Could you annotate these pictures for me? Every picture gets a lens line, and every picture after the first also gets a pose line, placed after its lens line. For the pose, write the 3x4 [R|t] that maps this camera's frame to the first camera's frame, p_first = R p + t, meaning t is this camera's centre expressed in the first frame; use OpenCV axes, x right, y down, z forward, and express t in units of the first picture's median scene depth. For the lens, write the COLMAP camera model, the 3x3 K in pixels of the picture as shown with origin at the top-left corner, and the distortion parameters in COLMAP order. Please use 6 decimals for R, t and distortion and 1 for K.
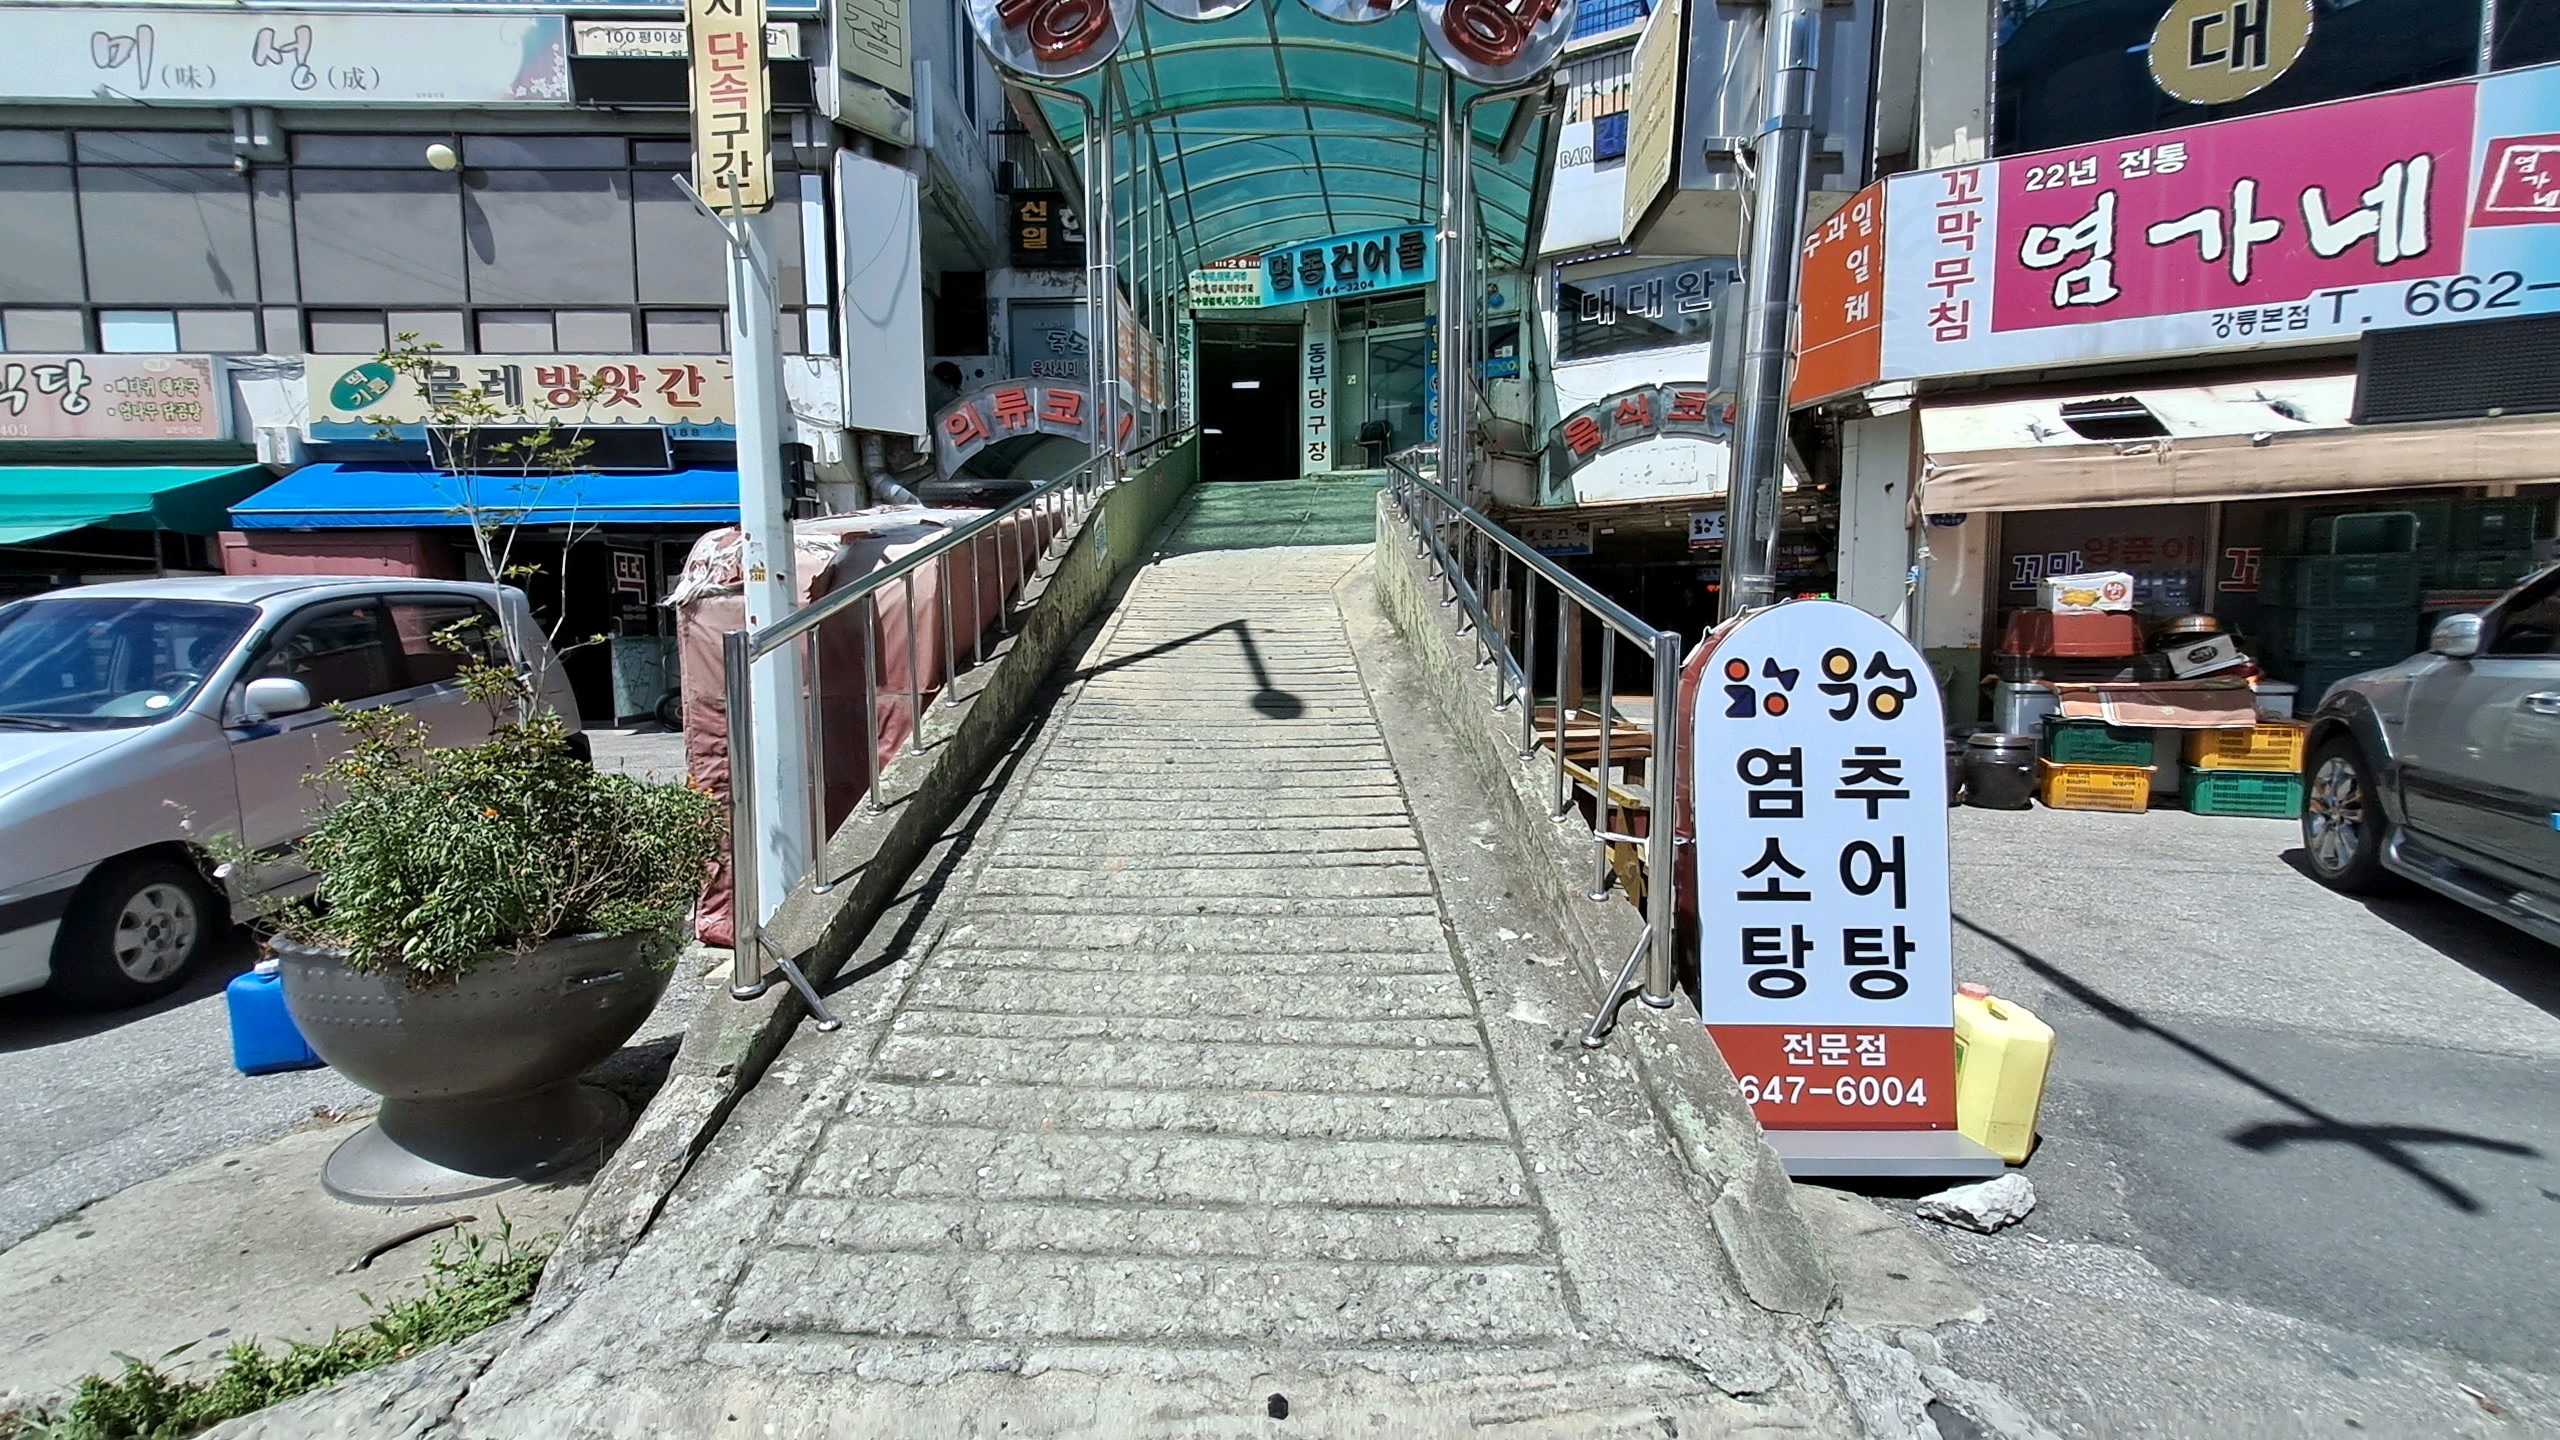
lens RADIAL K [[1035.1, 0, 1270.2], [0, 1035.1, 706.2], [0, 0, 1]] dist [0.001238, -0.002153]
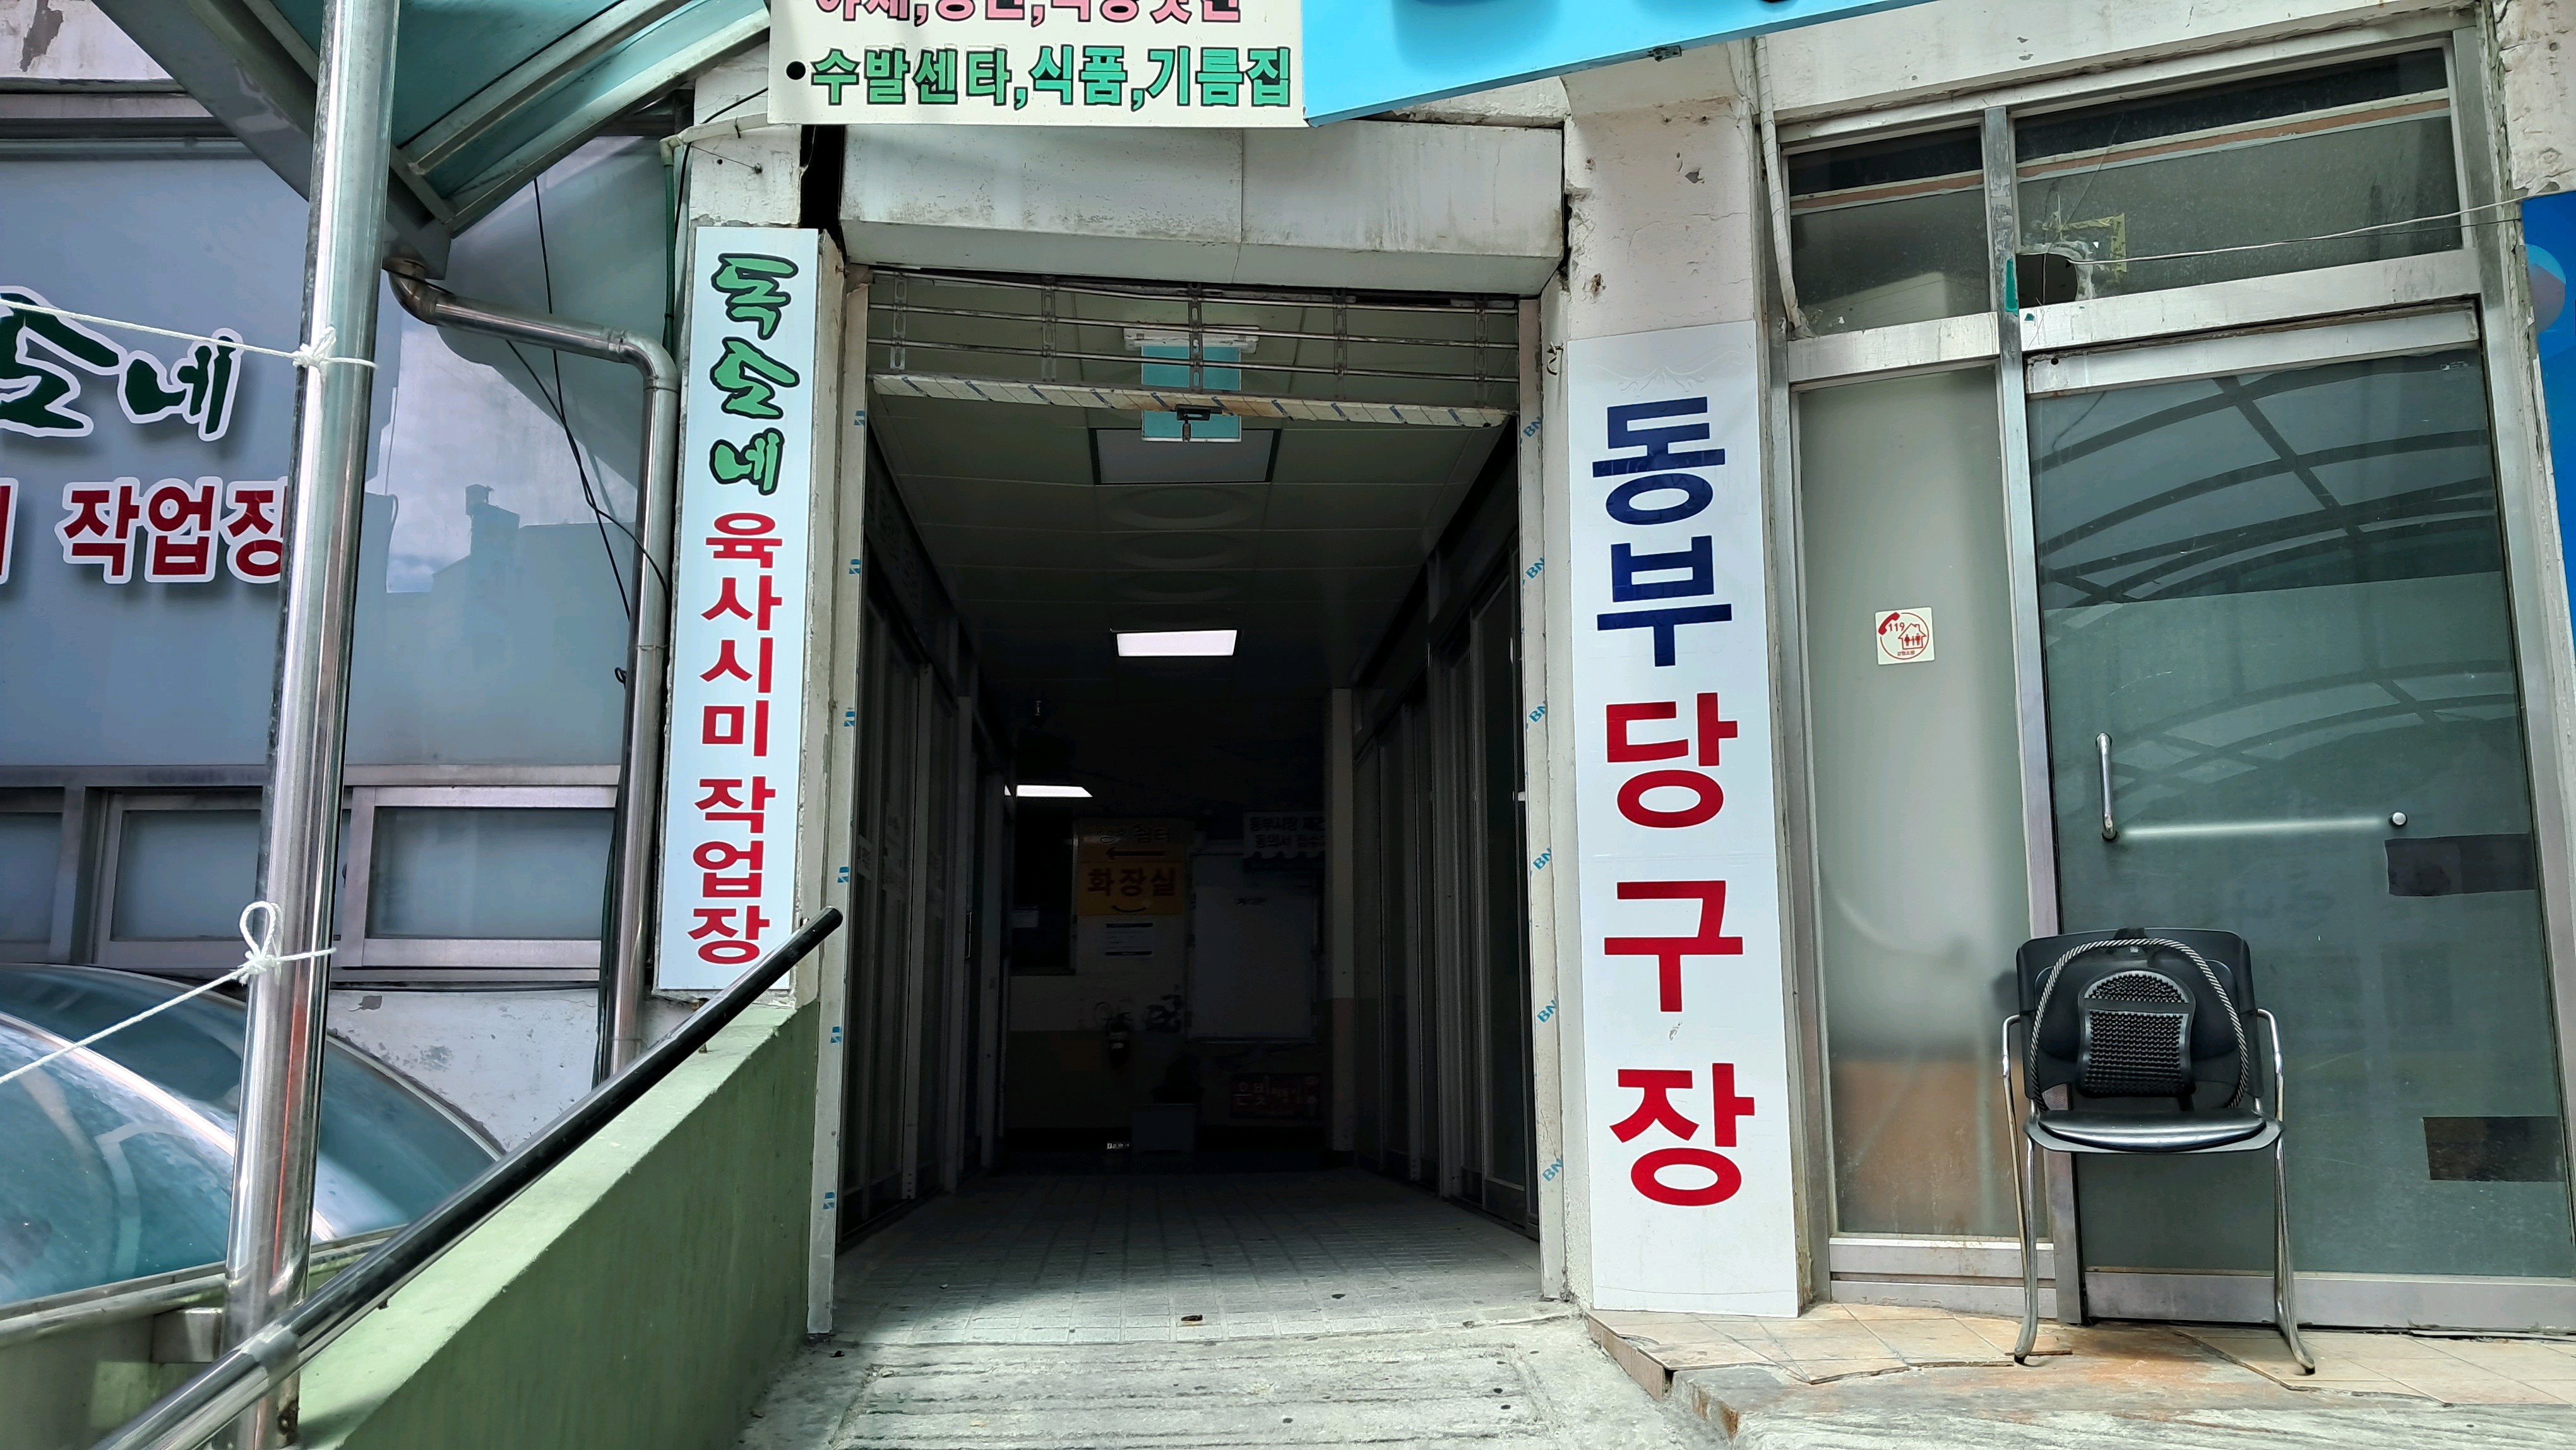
lens RADIAL K [[2039.8, 0, 1288.7], [0, 2039.8, 722.7], [0, 0, 1]] dist [0.002431, -0.000108]
pose [[0.999473, 0.013468, 0.029534, -0.039425], [-0.005592, 0.967698, -0.252052, -0.585797], [-0.031975, 0.251754, 0.967263, 1.845481]]
